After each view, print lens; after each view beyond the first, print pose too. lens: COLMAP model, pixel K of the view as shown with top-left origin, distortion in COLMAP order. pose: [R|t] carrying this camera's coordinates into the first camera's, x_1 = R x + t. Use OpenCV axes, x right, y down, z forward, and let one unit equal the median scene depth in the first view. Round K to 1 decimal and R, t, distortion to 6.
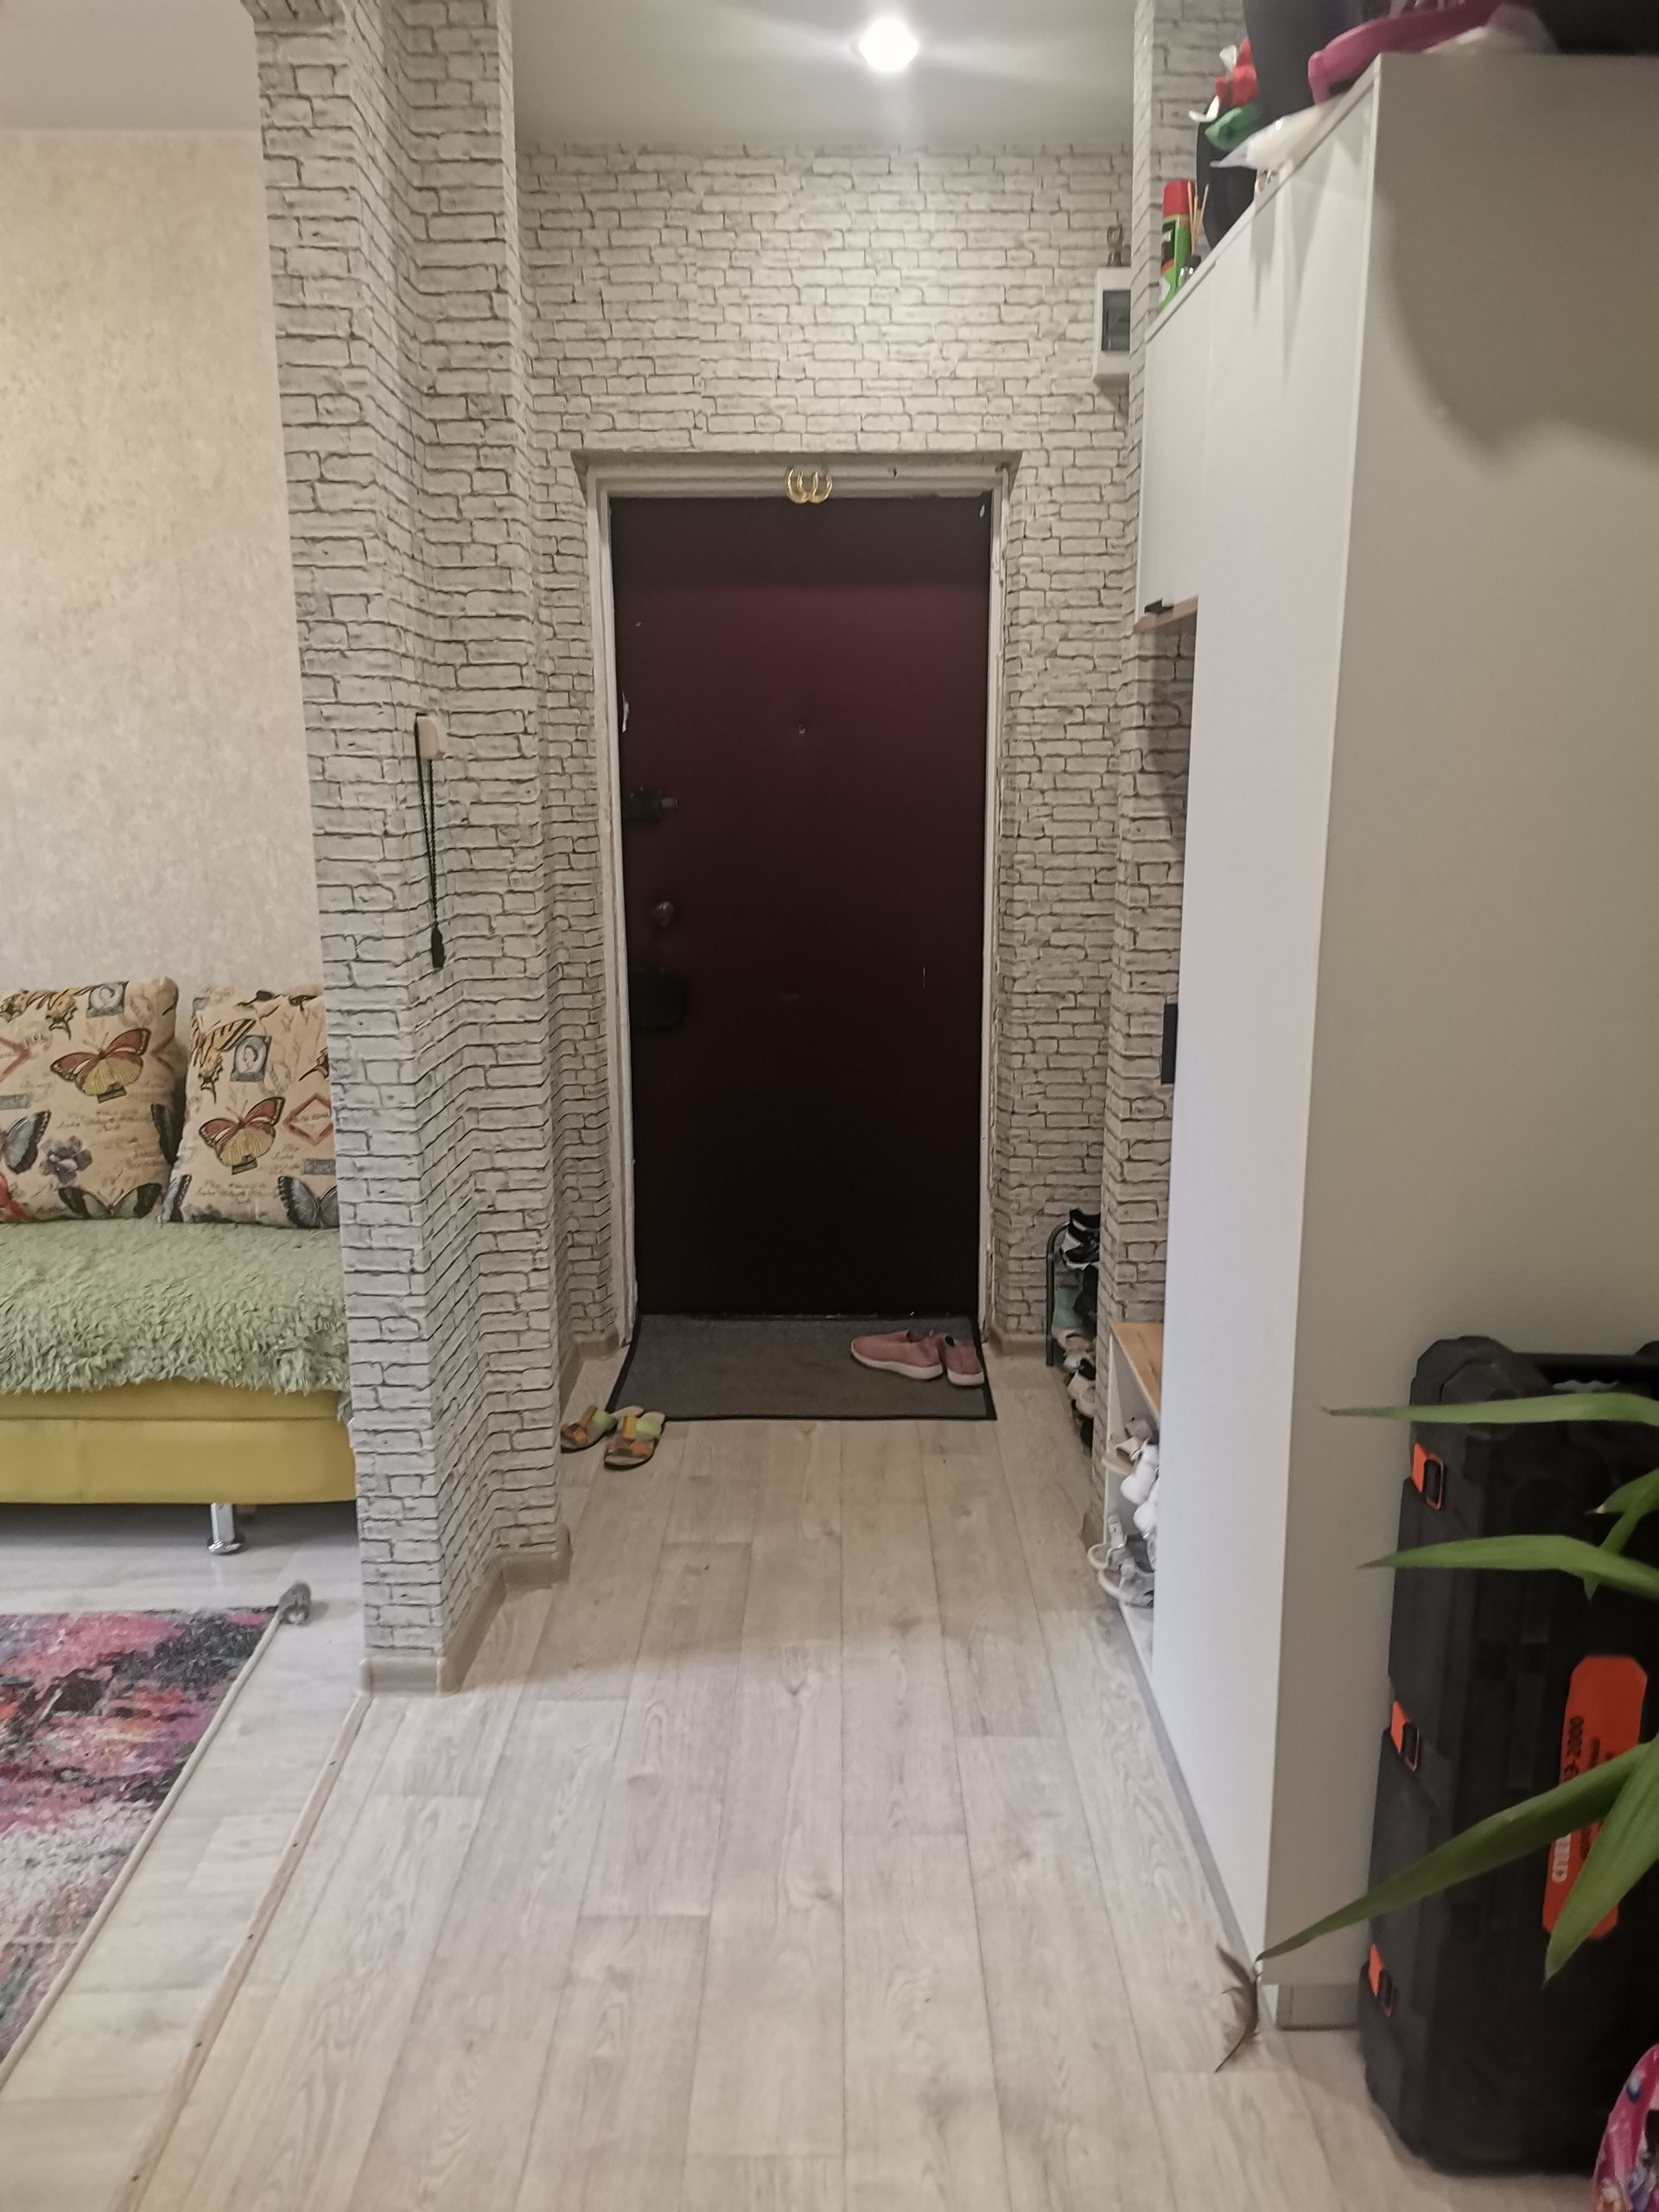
lens RADIAL K [[1631.5, 0, 814.3], [0, 1631.5, 1114.4], [0, 0, 1]] dist [0.088984, -0.095734]
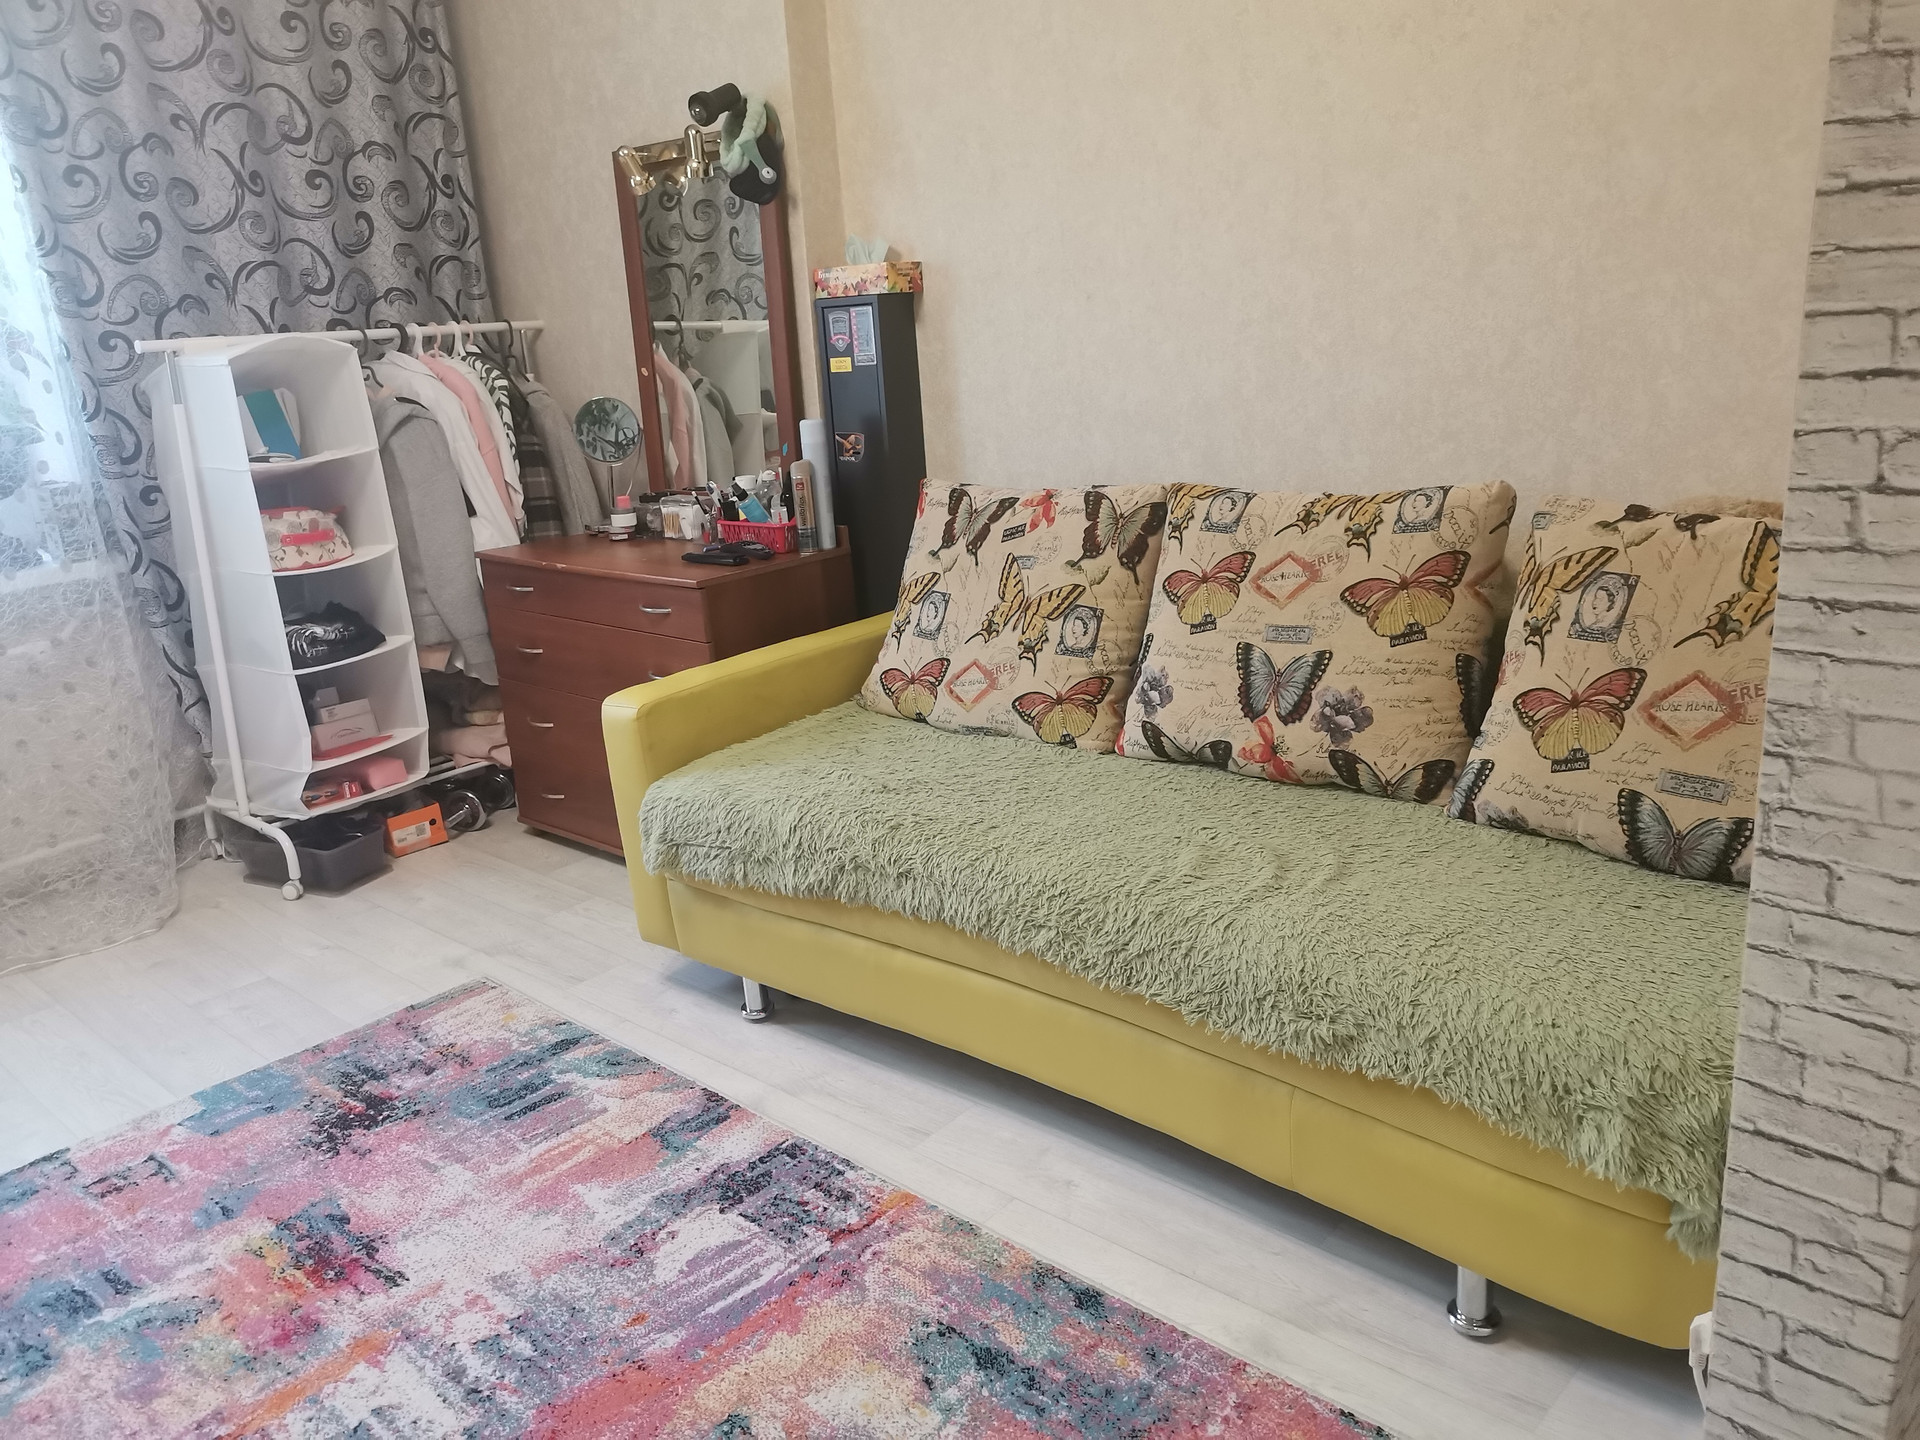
lens RADIAL K [[1416.2, 0, 965.0], [0, 1416.2, 727.9], [0, 0, 1]] dist [0.088984, -0.095734]
pose [[0.730452, 0.149413, -0.666420, -0.131076], [-0.079475, 0.987743, 0.134343, -0.043661], [0.678324, -0.045167, 0.733373, 0.381620]]
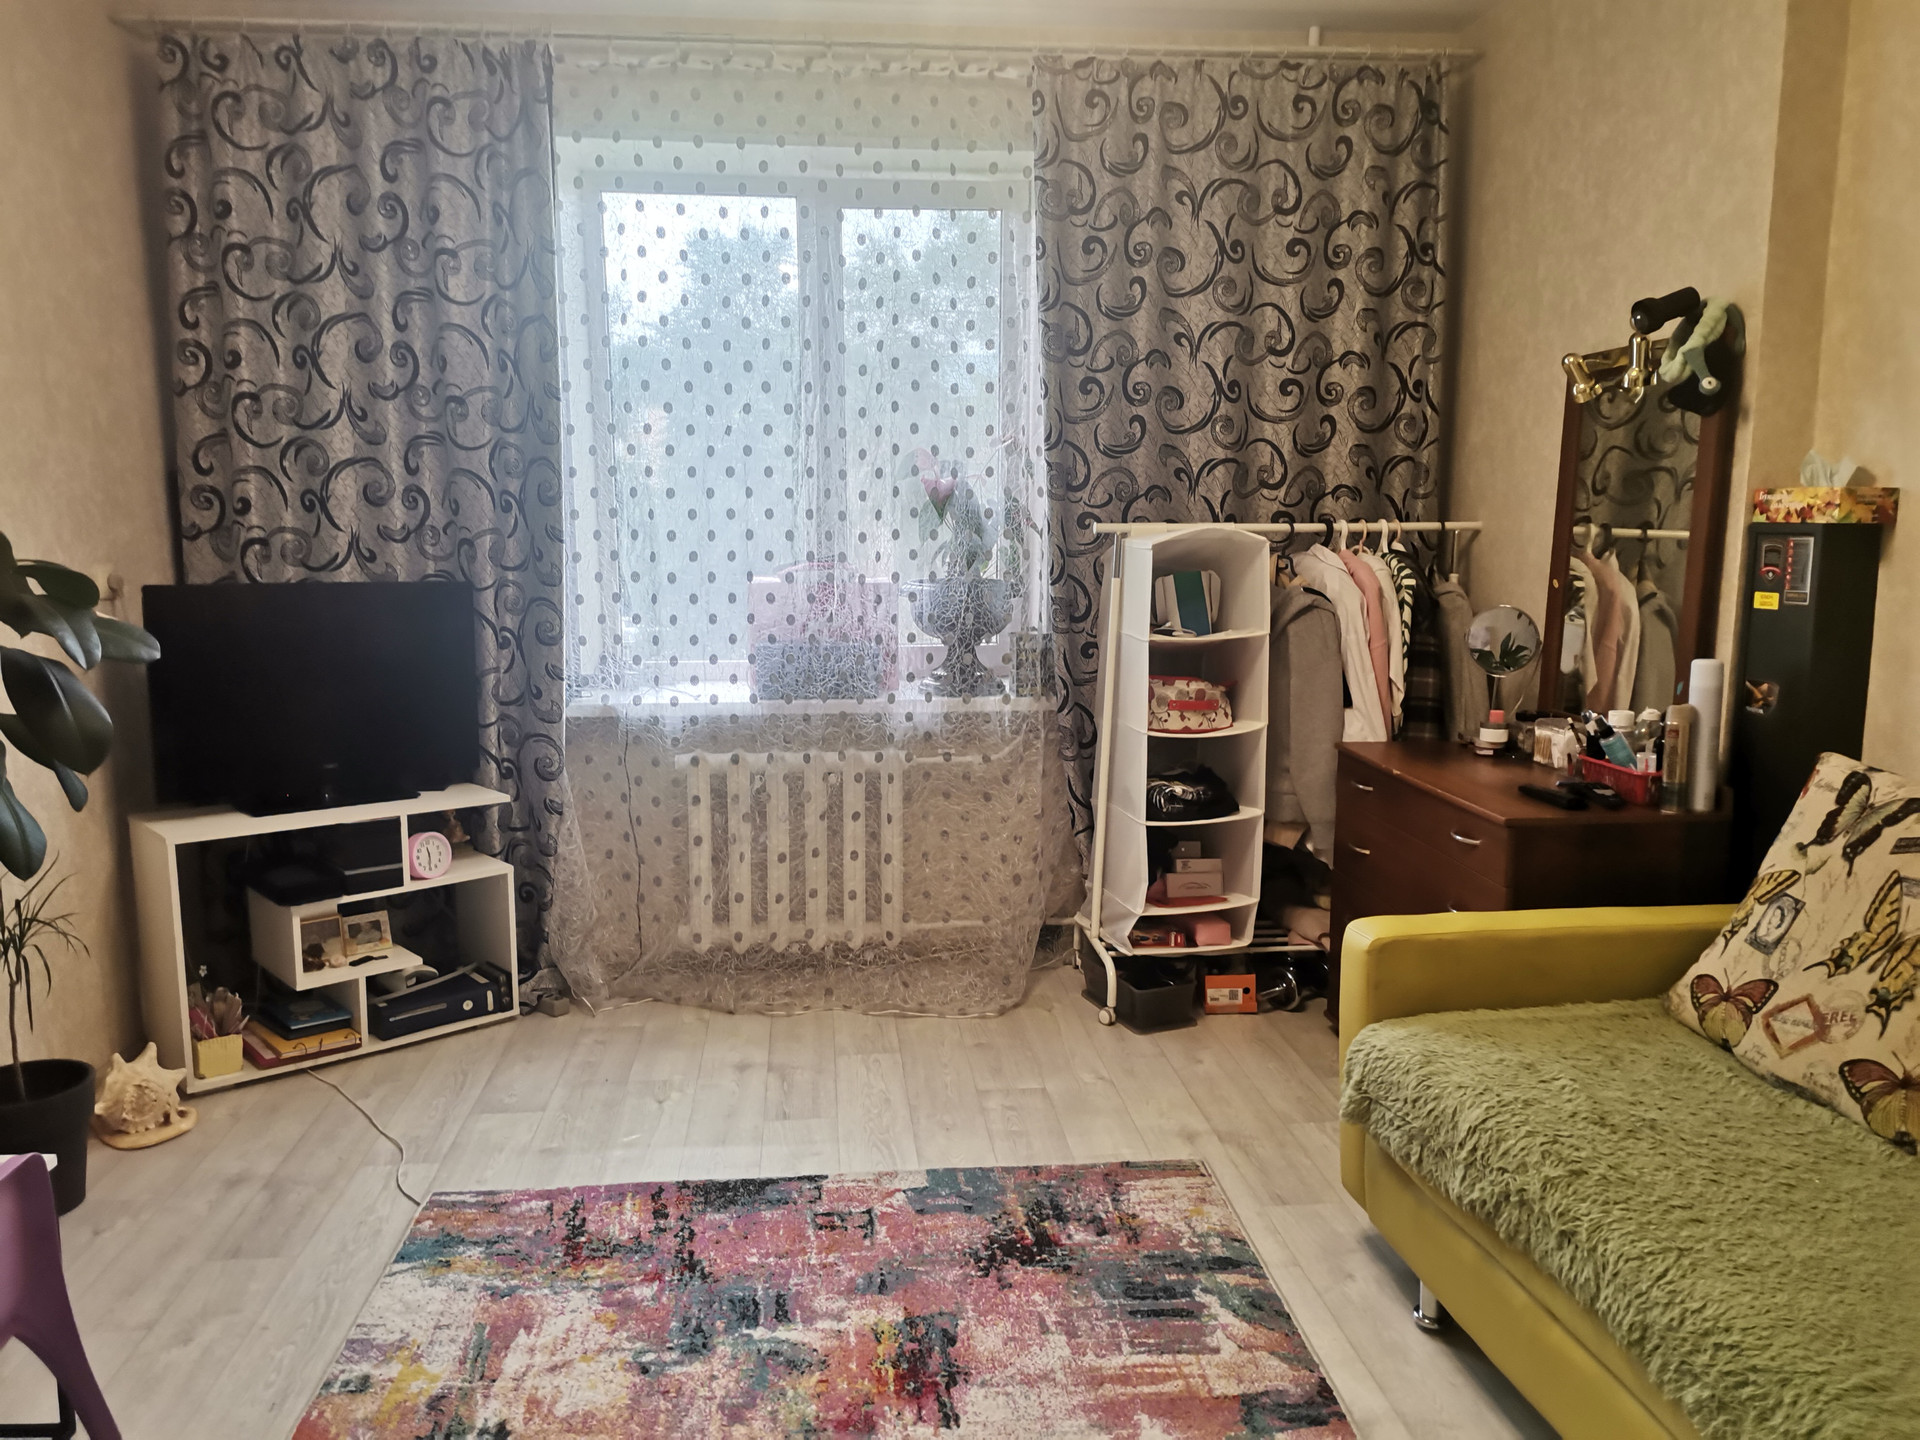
lens RADIAL K [[1416.2, 0, 949.9], [0, 1416.2, 739.7], [0, 0, 1]] dist [0.088984, -0.095734]
pose [[0.093728, 0.157363, -0.983083, -0.100636], [-0.211499, 0.968039, 0.134790, -0.089821], [0.972874, 0.195288, 0.124014, 0.518753]]
